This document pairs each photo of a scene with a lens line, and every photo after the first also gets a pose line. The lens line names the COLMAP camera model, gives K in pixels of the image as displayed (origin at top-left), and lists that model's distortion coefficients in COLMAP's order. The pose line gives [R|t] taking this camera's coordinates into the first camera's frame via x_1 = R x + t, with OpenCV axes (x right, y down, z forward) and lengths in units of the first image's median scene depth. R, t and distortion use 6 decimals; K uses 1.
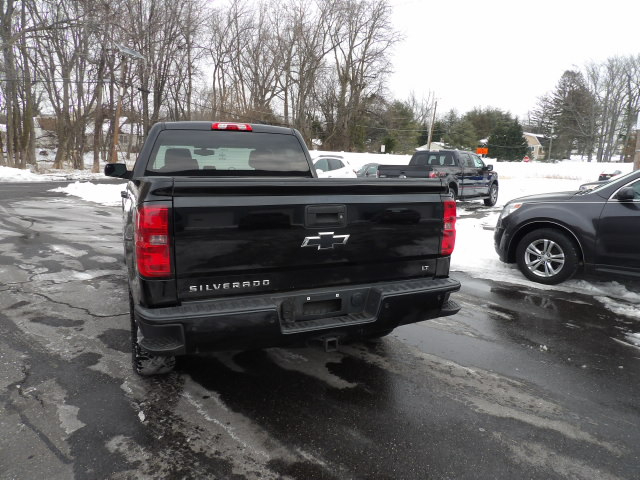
lens RADIAL K [[454.2, 0, 323.4], [0, 454.2, 239.3], [0, 0, 1]] dist [-0.034840, 0.044530]
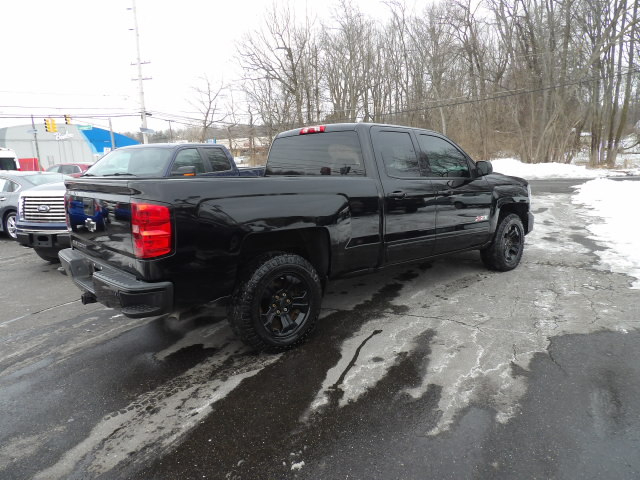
lens RADIAL K [[454.2, 0, 318.2], [0, 454.2, 237.4], [0, 0, 1]] dist [-0.034840, 0.044530]
pose [[0.310350, 0.120479, -0.942957, 0.722393], [-0.122828, 0.988704, 0.085898, -0.074769], [0.942654, 0.089163, 0.321643, 0.579662]]
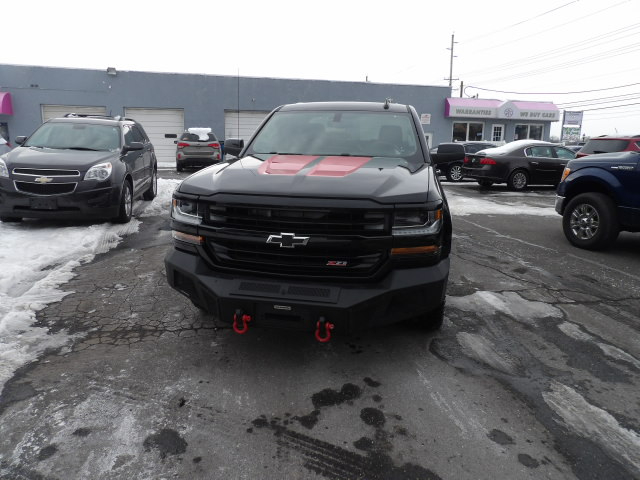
lens RADIAL K [[454.2, 0, 326.0], [0, 454.2, 240.5], [0, 0, 1]] dist [-0.034840, 0.044530]
pose [[-0.824872, -0.165354, 0.540596, -0.759539], [0.055613, 0.927894, 0.368674, -0.323568], [-0.562577, 0.334173, -0.756198, 1.836502]]
